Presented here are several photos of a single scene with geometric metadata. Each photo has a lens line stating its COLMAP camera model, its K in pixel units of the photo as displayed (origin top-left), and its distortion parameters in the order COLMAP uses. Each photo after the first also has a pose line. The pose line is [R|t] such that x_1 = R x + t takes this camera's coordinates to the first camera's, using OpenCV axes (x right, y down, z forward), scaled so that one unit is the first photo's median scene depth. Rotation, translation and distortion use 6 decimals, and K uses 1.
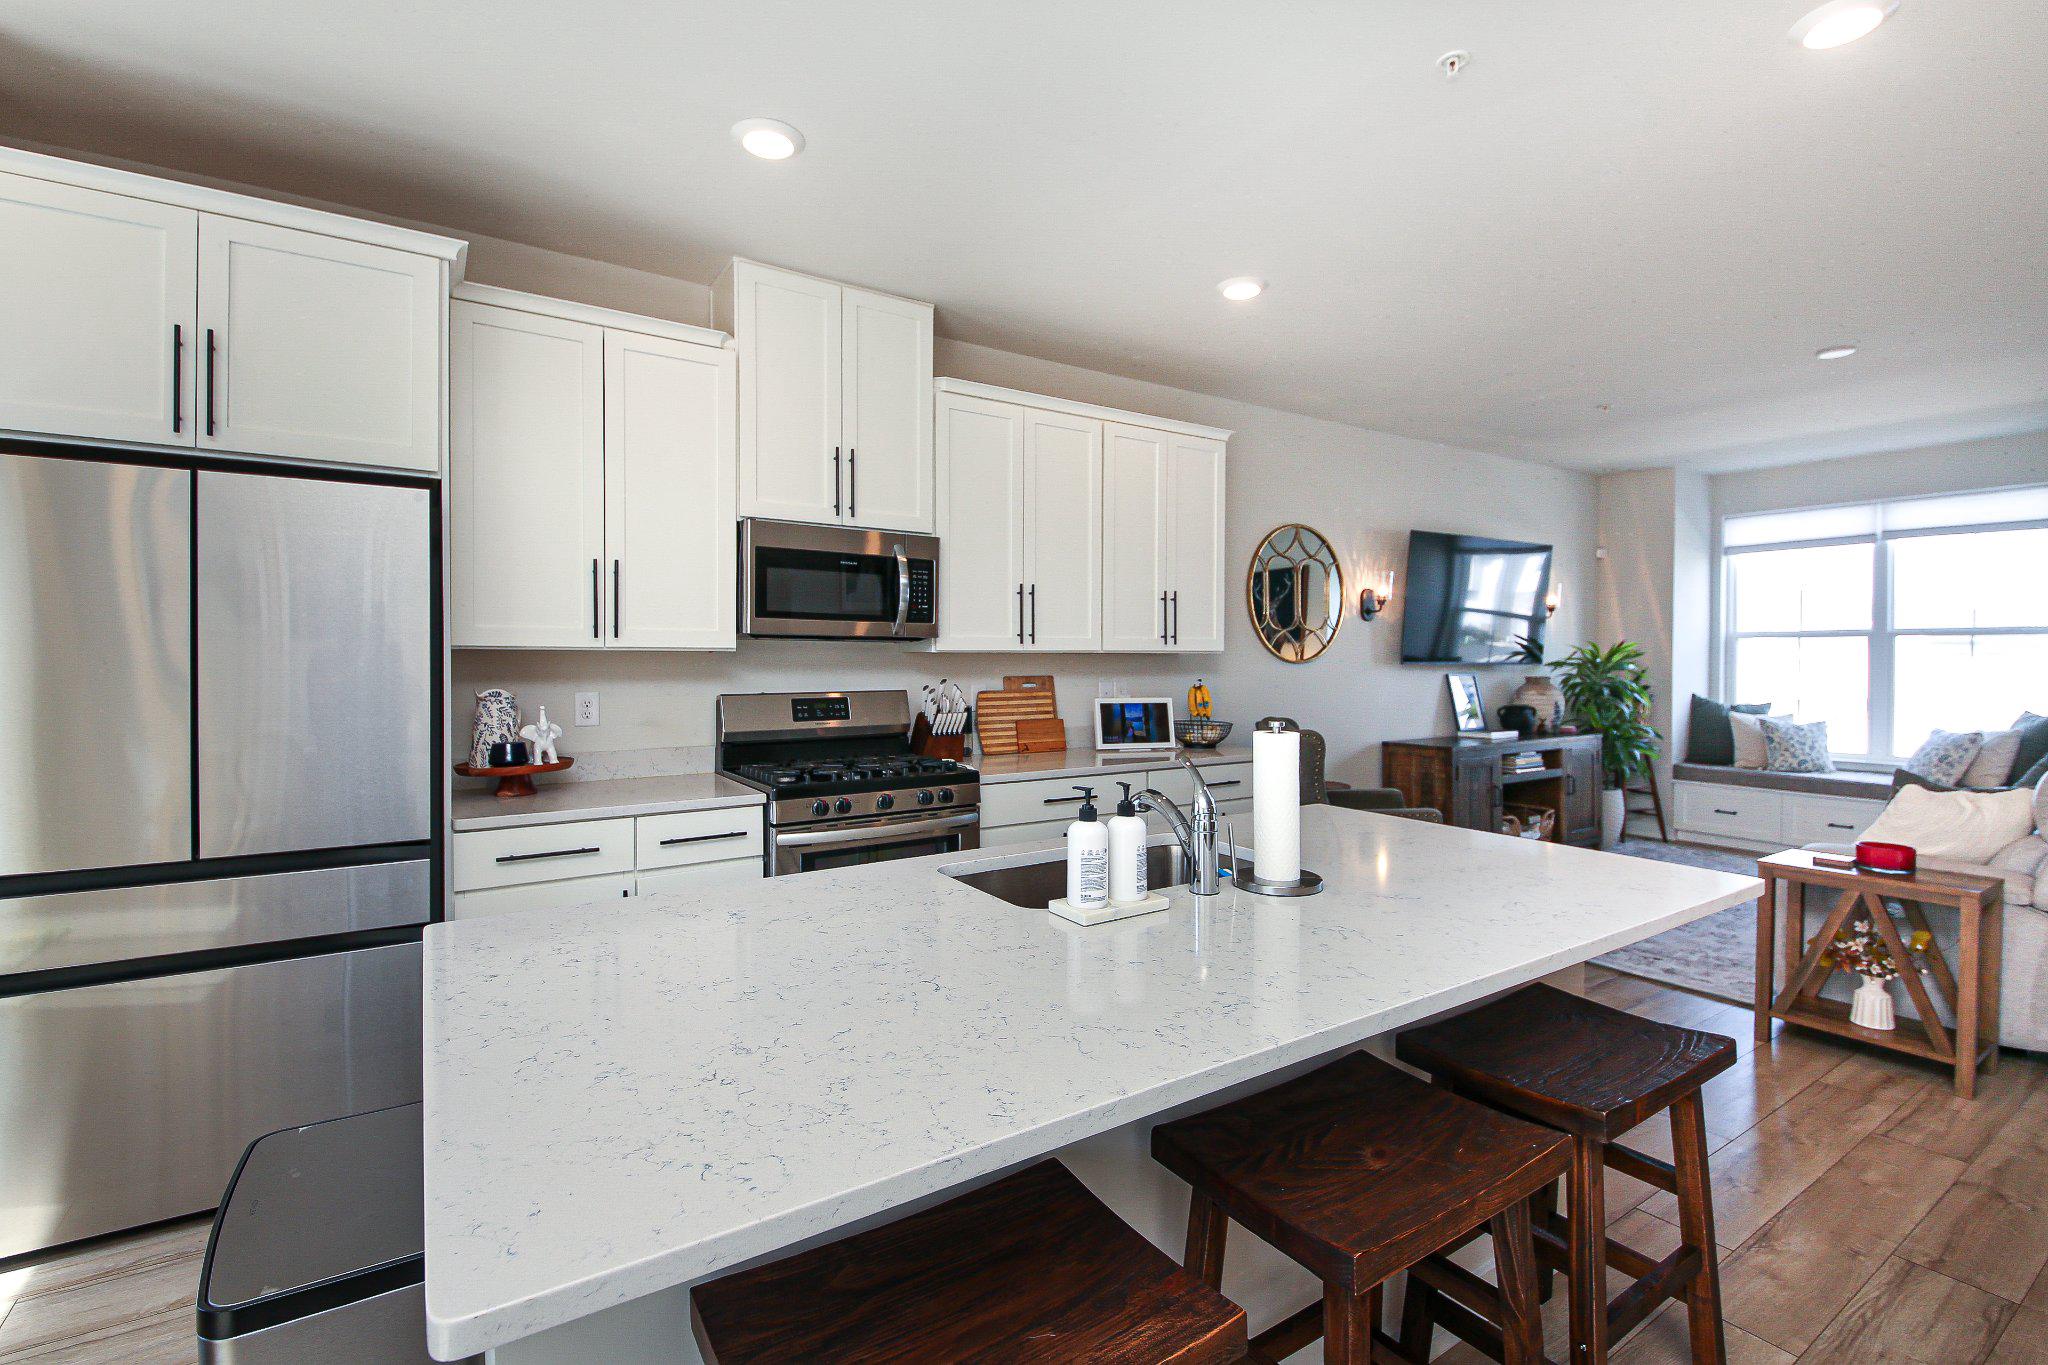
lens RADIAL K [[922.3, 0, 1024.5], [0, 922.3, 667.3], [0, 0, 1]] dist [0.039191, -0.027781]
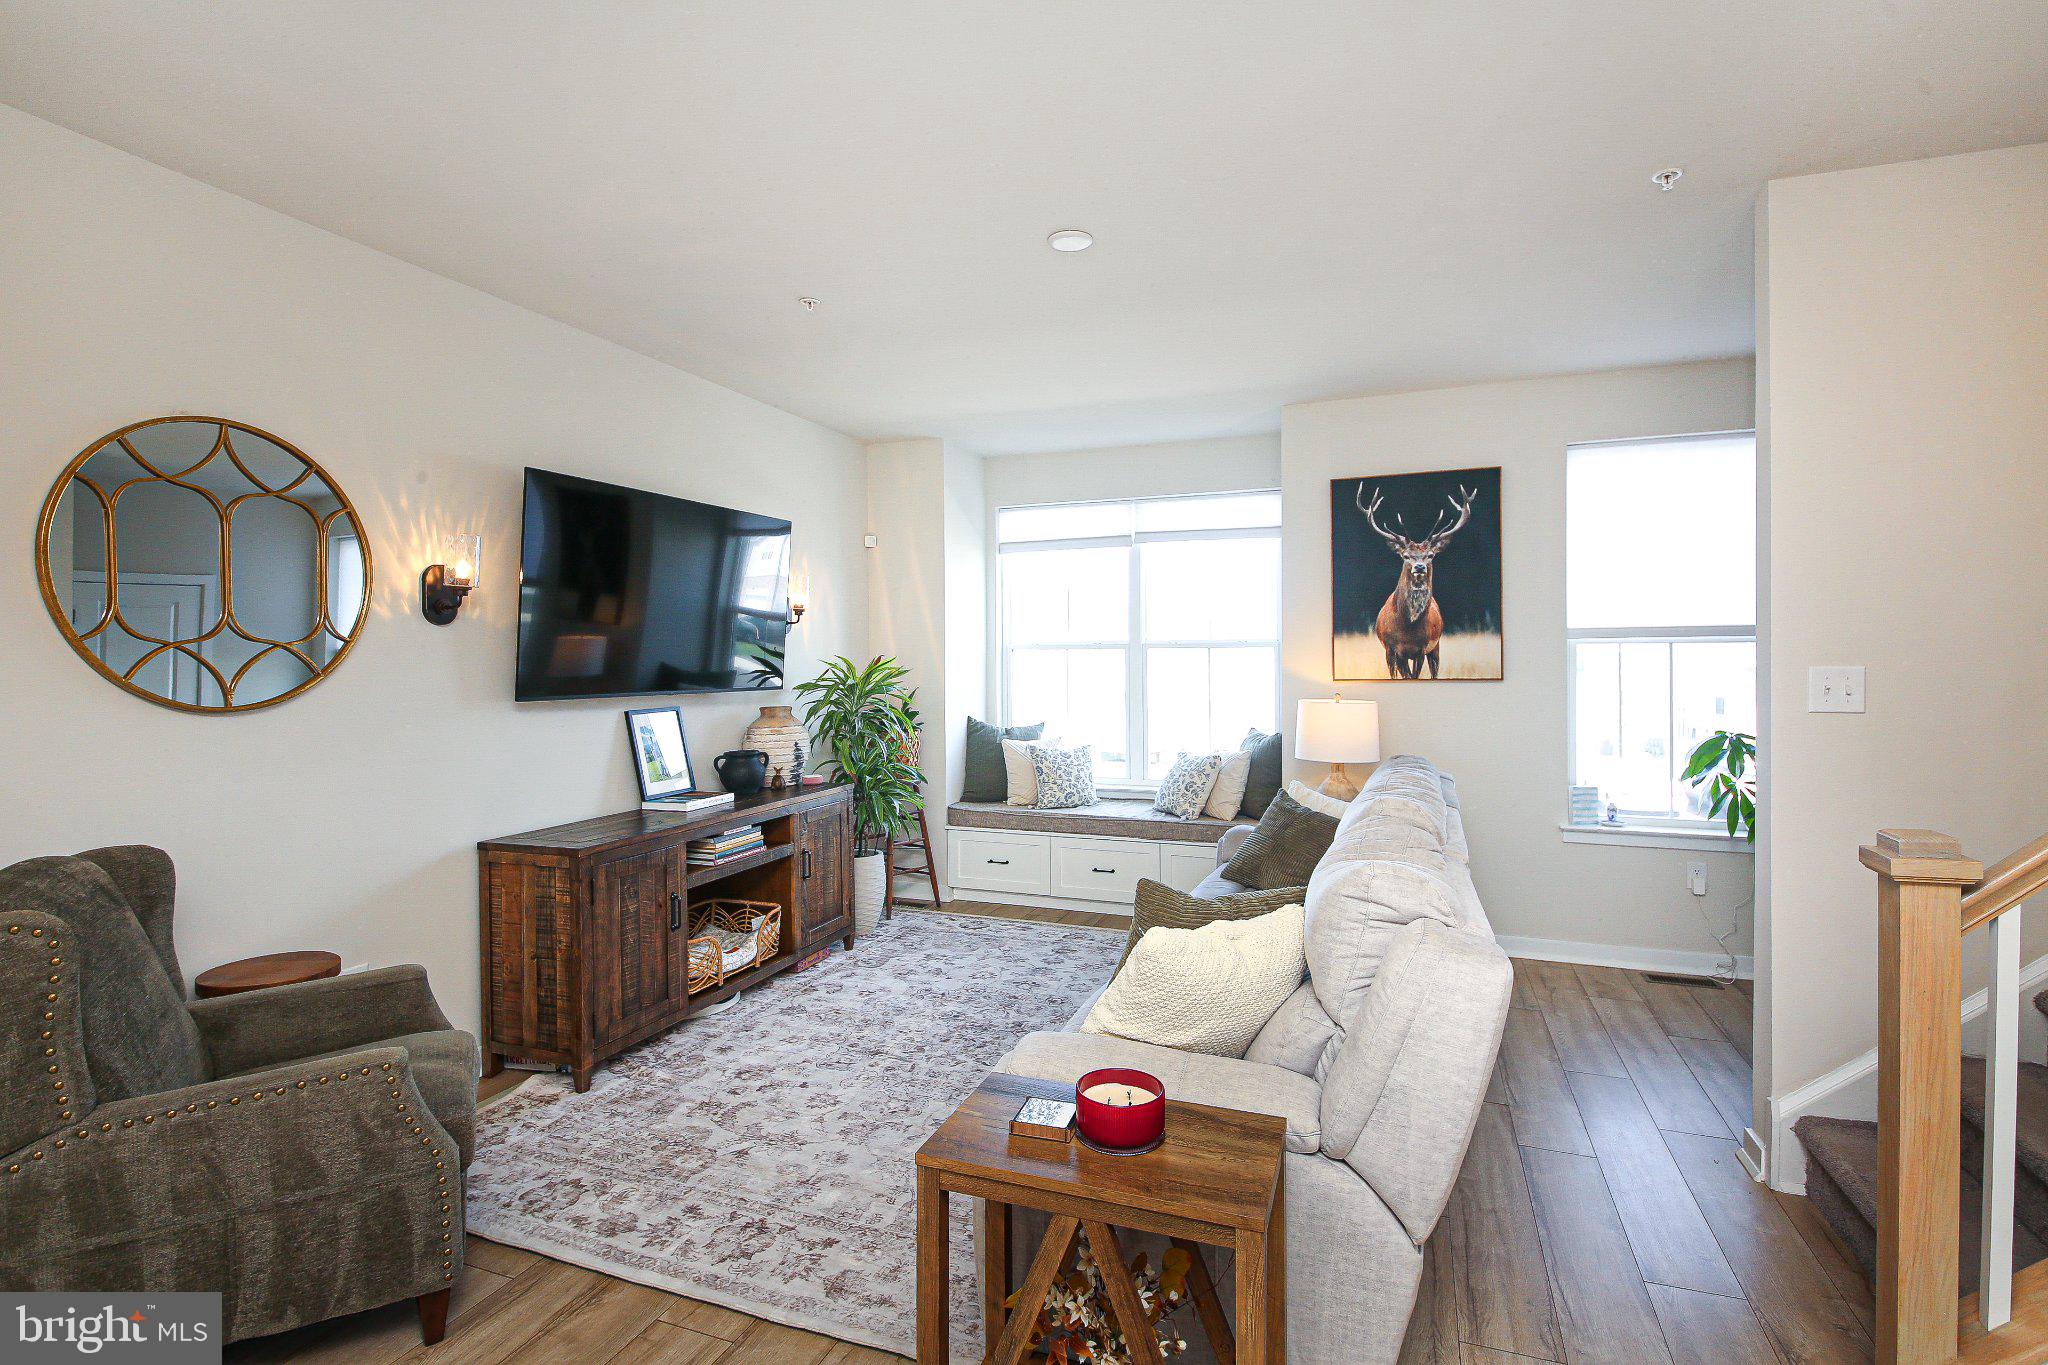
lens RADIAL K [[977.9, 0, 1037.6], [0, 977.9, 663.7], [0, 0, 1]] dist [0.077075, -0.036445]
pose [[0.808379, -0.011120, 0.588557, 0.296568], [0.012653, 0.999919, 0.001513, -0.022605], [-0.588526, 0.006224, 0.808454, 0.305325]]
